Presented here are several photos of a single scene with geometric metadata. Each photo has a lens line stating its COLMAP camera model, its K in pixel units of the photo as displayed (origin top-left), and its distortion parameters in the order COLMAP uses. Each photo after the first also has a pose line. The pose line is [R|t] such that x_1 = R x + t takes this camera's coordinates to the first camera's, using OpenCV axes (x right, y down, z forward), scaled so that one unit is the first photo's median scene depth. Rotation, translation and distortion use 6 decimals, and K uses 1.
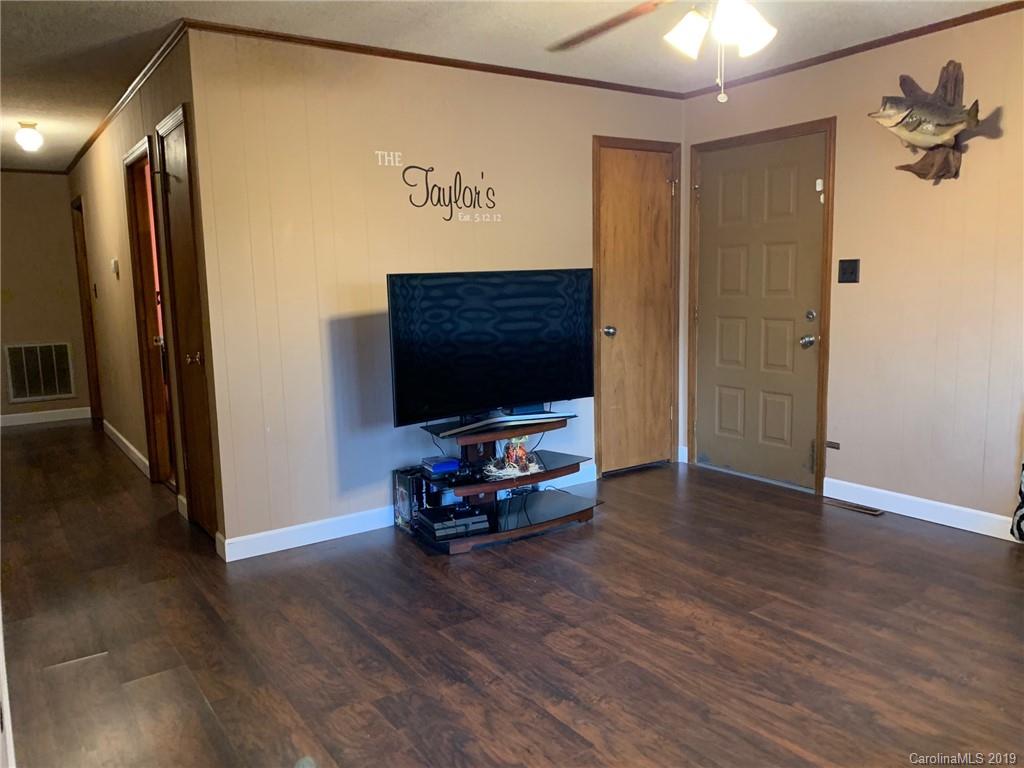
lens RADIAL K [[782.1, 0, 507.1], [0, 782.1, 384.6], [0, 0, 1]] dist [0.022901, -0.020879]
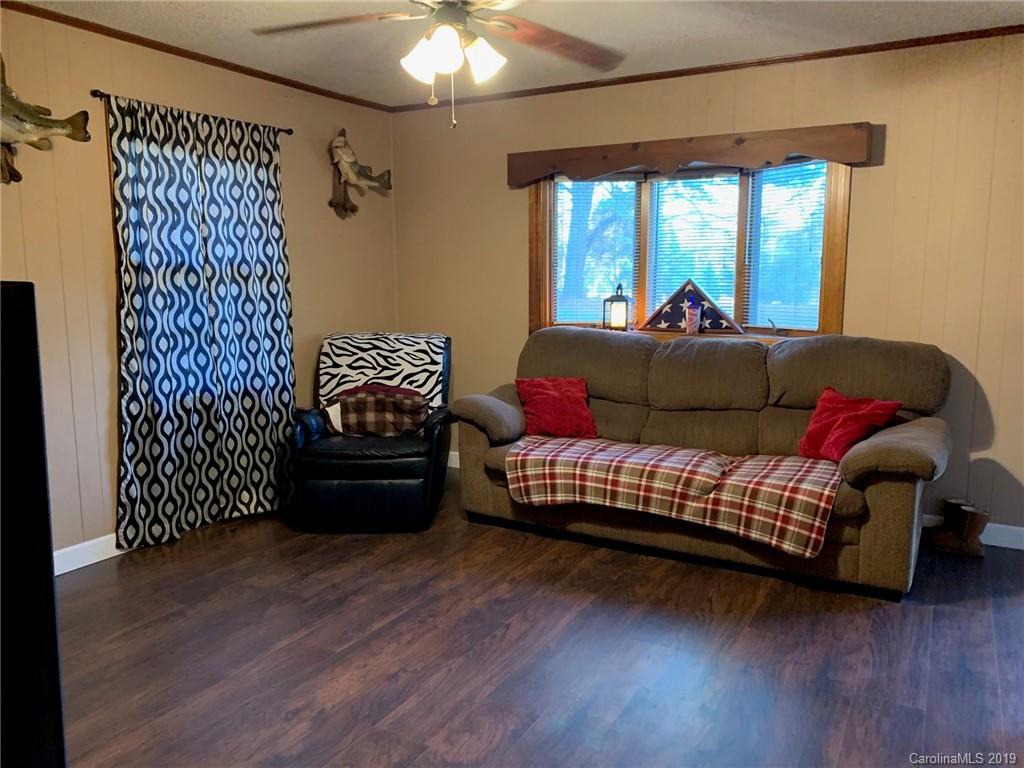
lens RADIAL K [[782.1, 0, 506.8], [0, 782.1, 382.4], [0, 0, 1]] dist [0.022901, -0.020879]
pose [[-0.432367, -0.099172, 0.896228, -0.624836], [0.139879, 0.974524, 0.175318, -0.170407], [-0.890782, 0.201165, -0.407480, 1.204717]]
